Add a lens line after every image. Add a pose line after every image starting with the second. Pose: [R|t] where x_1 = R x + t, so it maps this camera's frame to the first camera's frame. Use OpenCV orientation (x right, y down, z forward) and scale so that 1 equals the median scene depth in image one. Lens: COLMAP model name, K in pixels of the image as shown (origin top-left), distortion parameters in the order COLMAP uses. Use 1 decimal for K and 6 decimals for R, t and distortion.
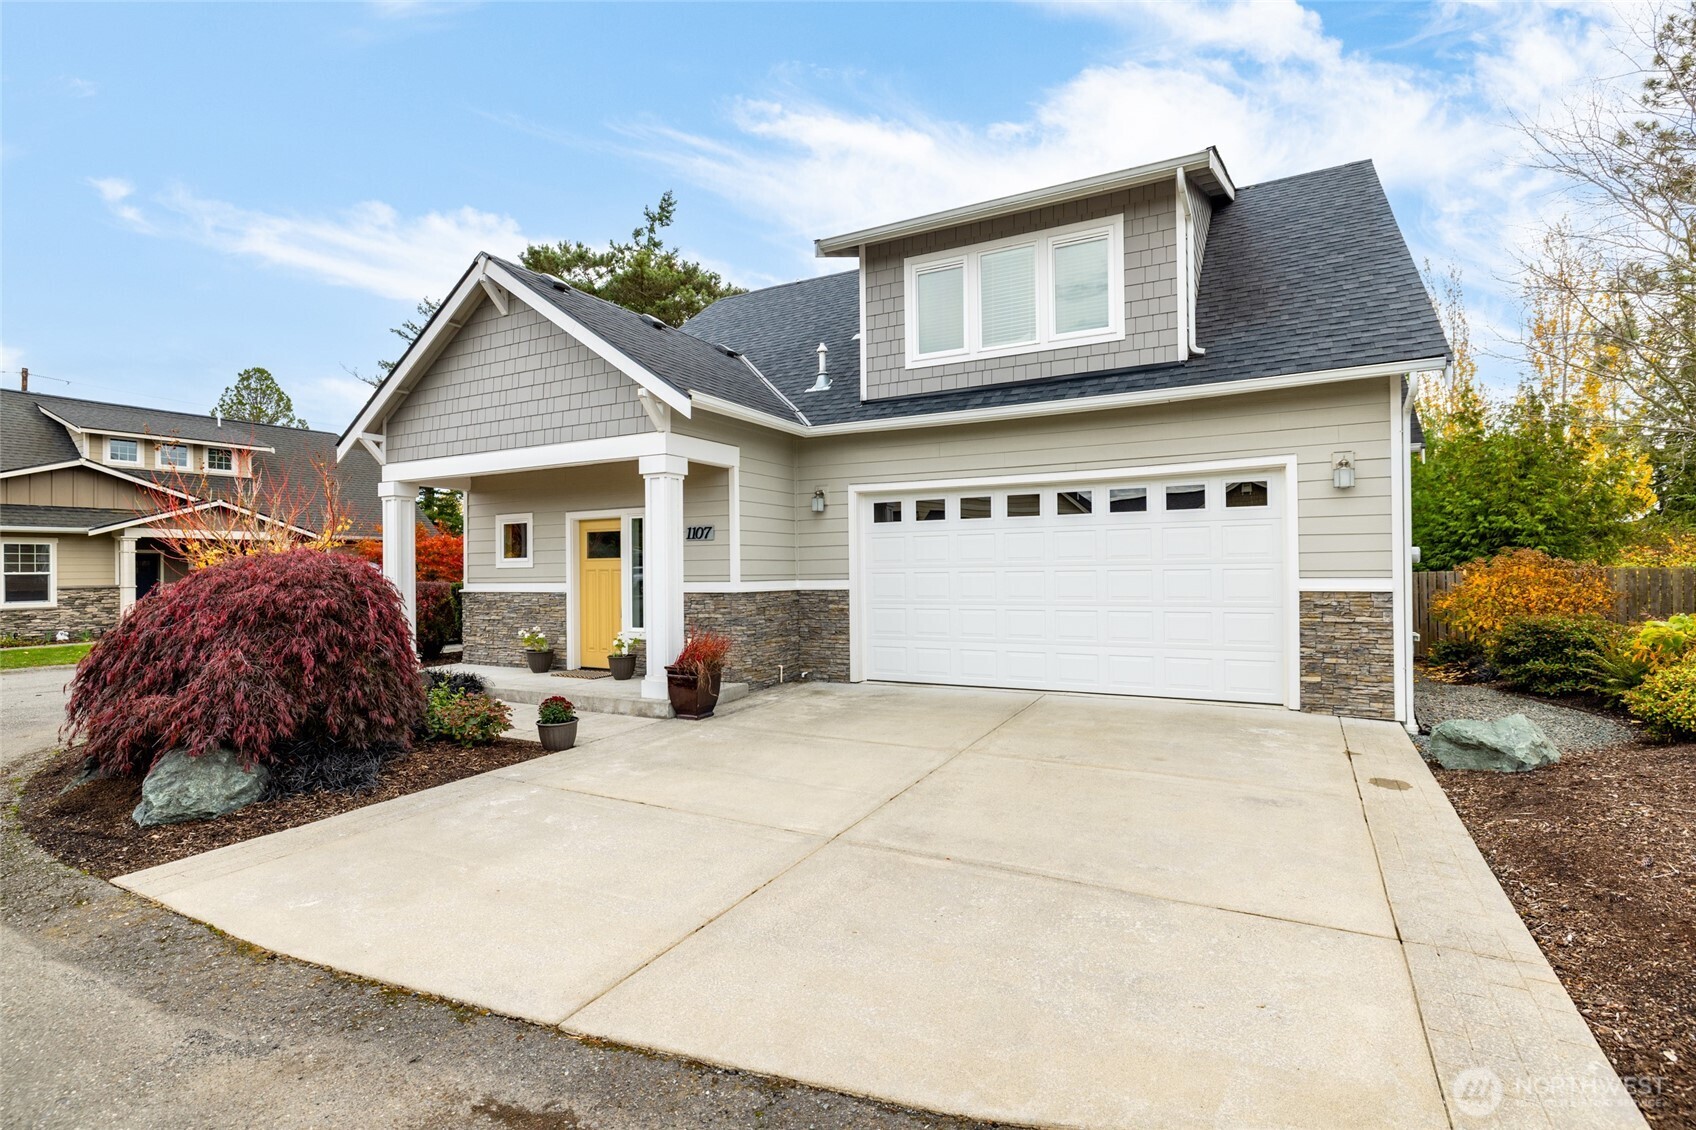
lens RADIAL K [[798.8, 0, 814.5], [0, 798.8, 565.4], [0, 0, 1]] dist [-0.007910, 0.003188]
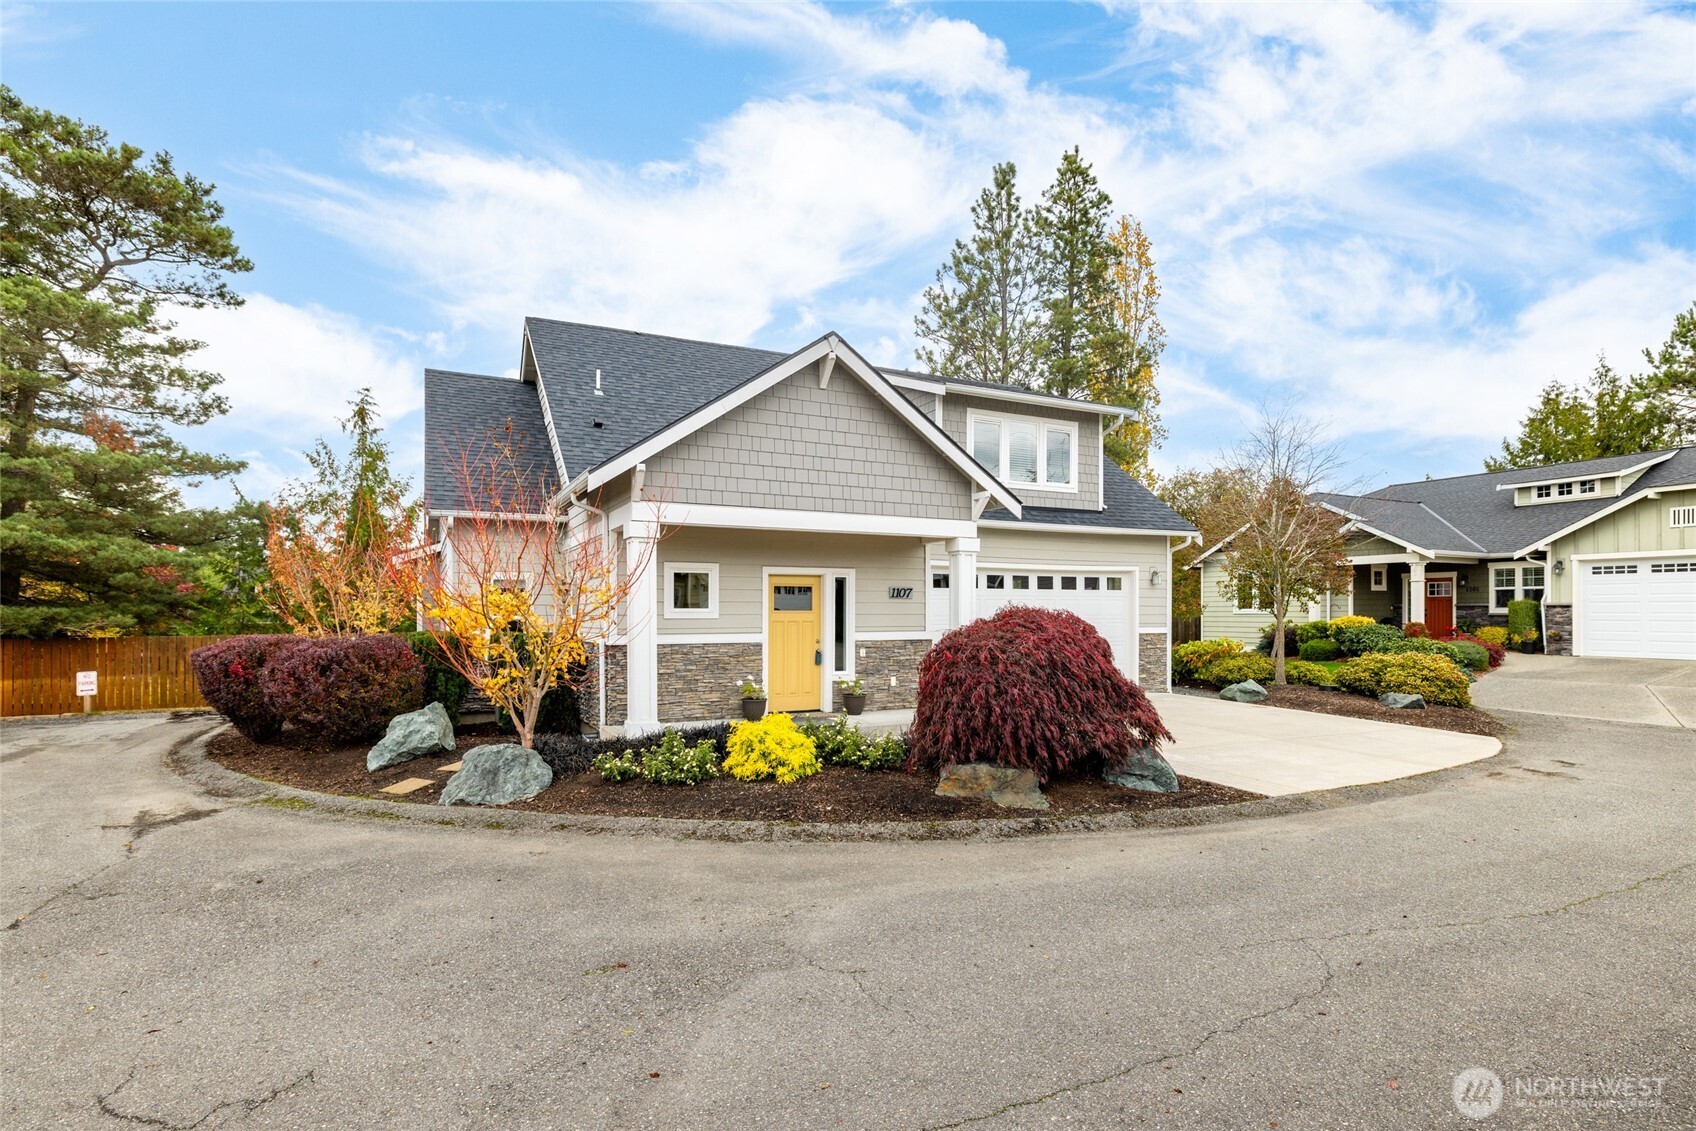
lens RADIAL K [[881.2, 0, 812.4], [0, 881.2, 616.7], [0, 0, 1]] dist [-0.005967, 0.000112]
pose [[0.568459, 0.006641, 0.822685, -1.452262], [-0.010614, 0.999943, -0.000738, 0.000045], [-0.822643, -0.008312, 0.568498, 0.337878]]
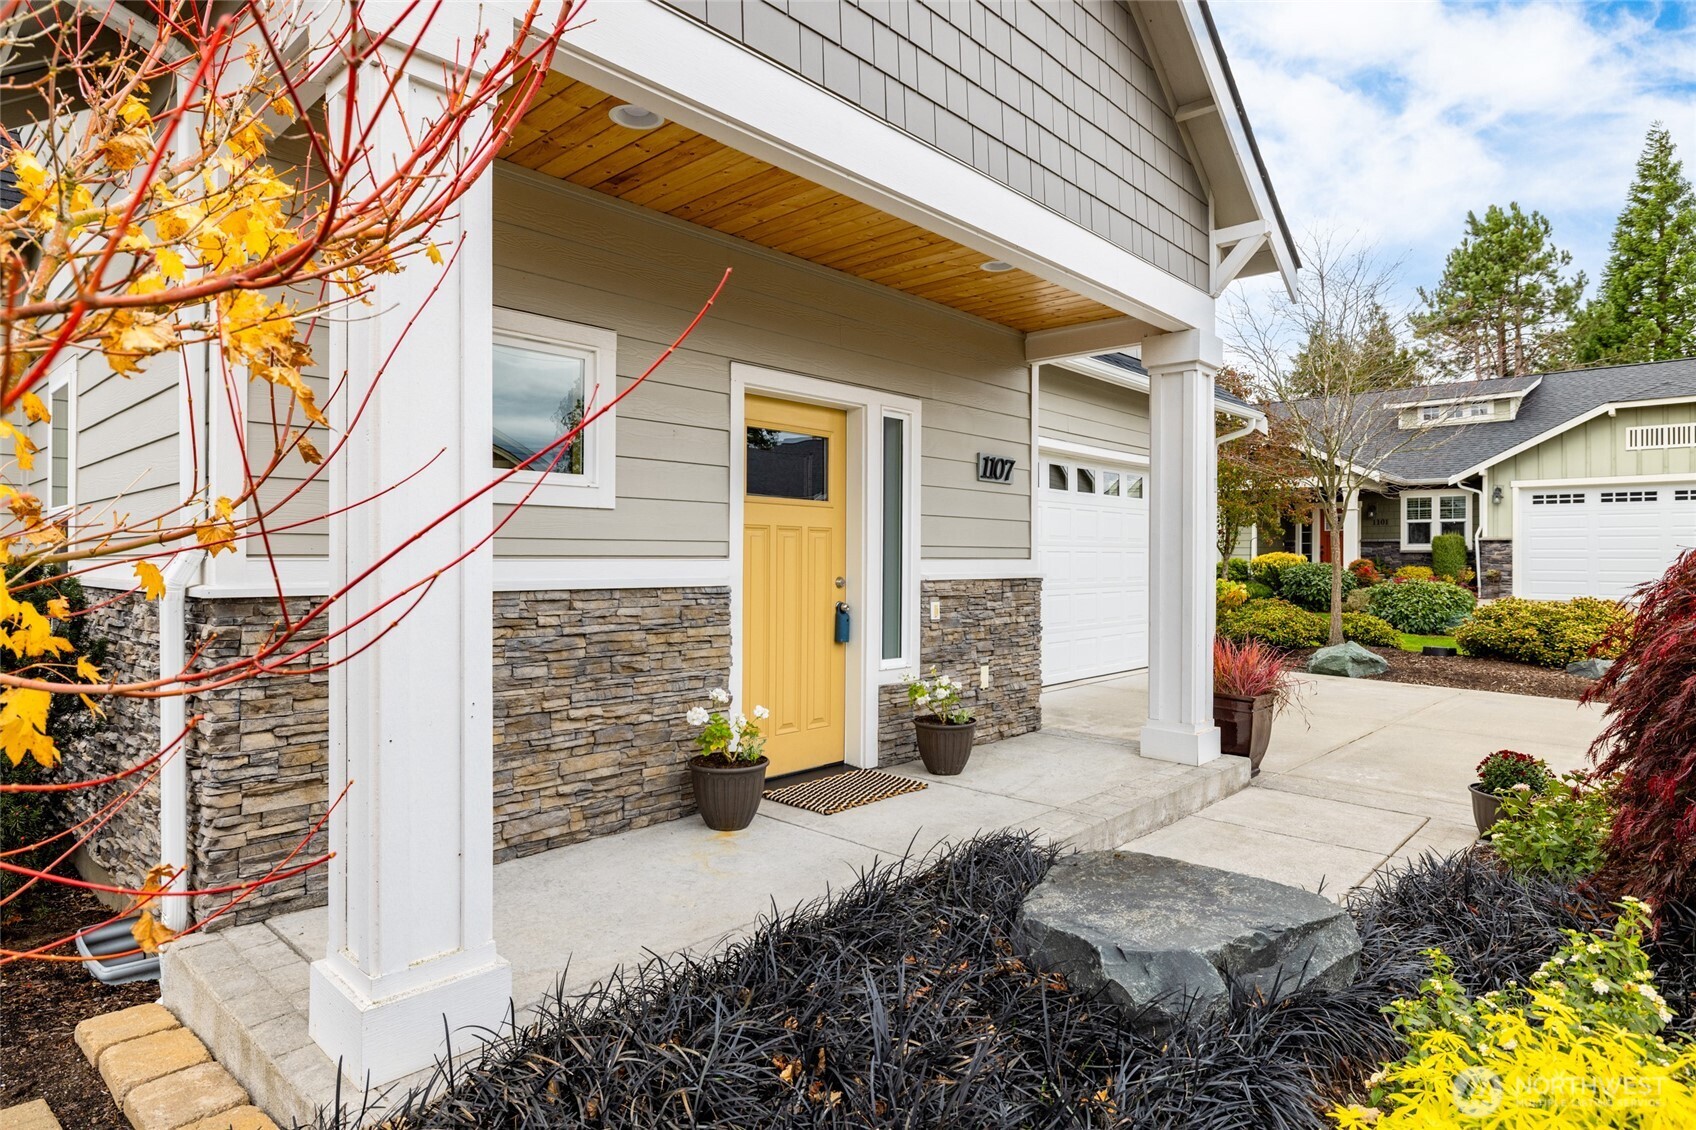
lens RADIAL K [[963.8, 0, 836.4], [0, 963.8, 560.0], [0, 0, 1]] dist [-0.002287, -0.001963]
pose [[0.219392, 0.011254, 0.975572, -0.851918], [-0.013134, 0.999877, -0.008580, 0.030002], [-0.975548, -0.010930, 0.219513, 1.015367]]
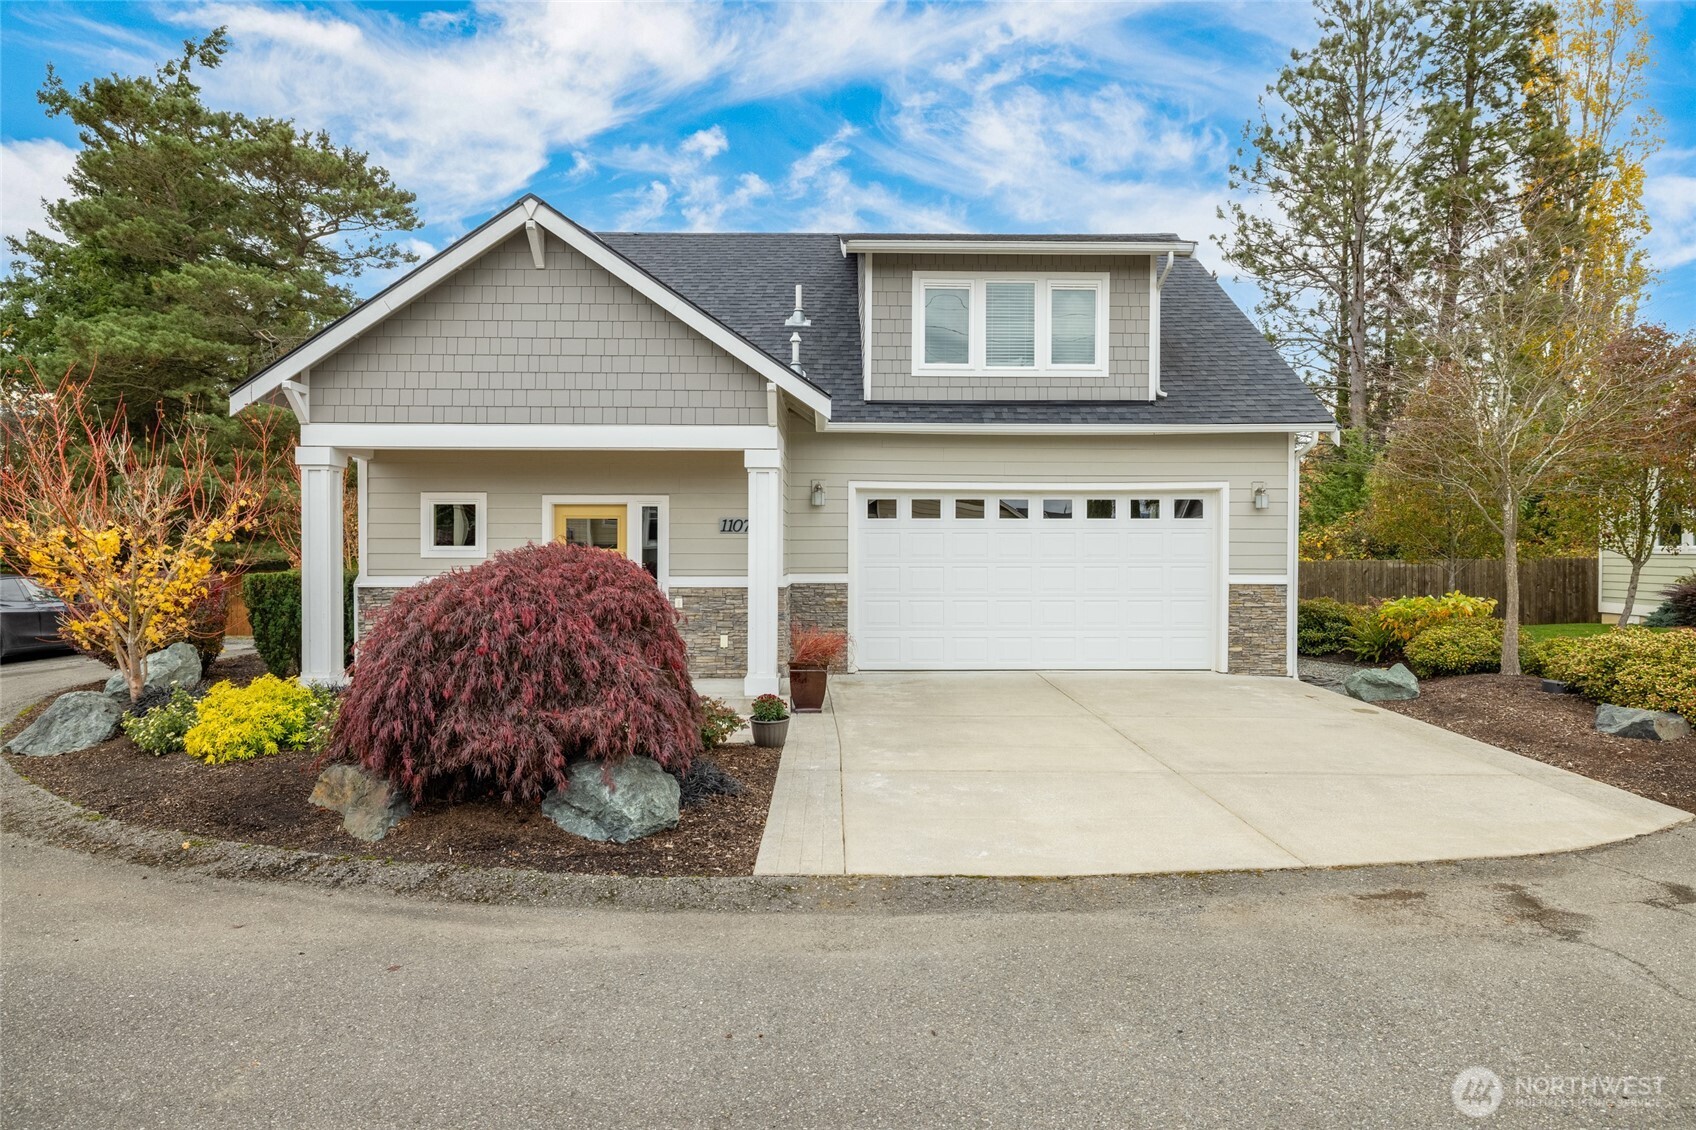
lens RADIAL K [[963.8, 0, 804.4], [0, 963.8, 558.4], [0, 0, 1]] dist [-0.002287, -0.001963]
pose [[0.875331, 0.007182, 0.483471, -0.669804], [-0.013929, 0.999849, 0.010366, -0.014717], [-0.483324, -0.015808, 0.875299, -0.060243]]
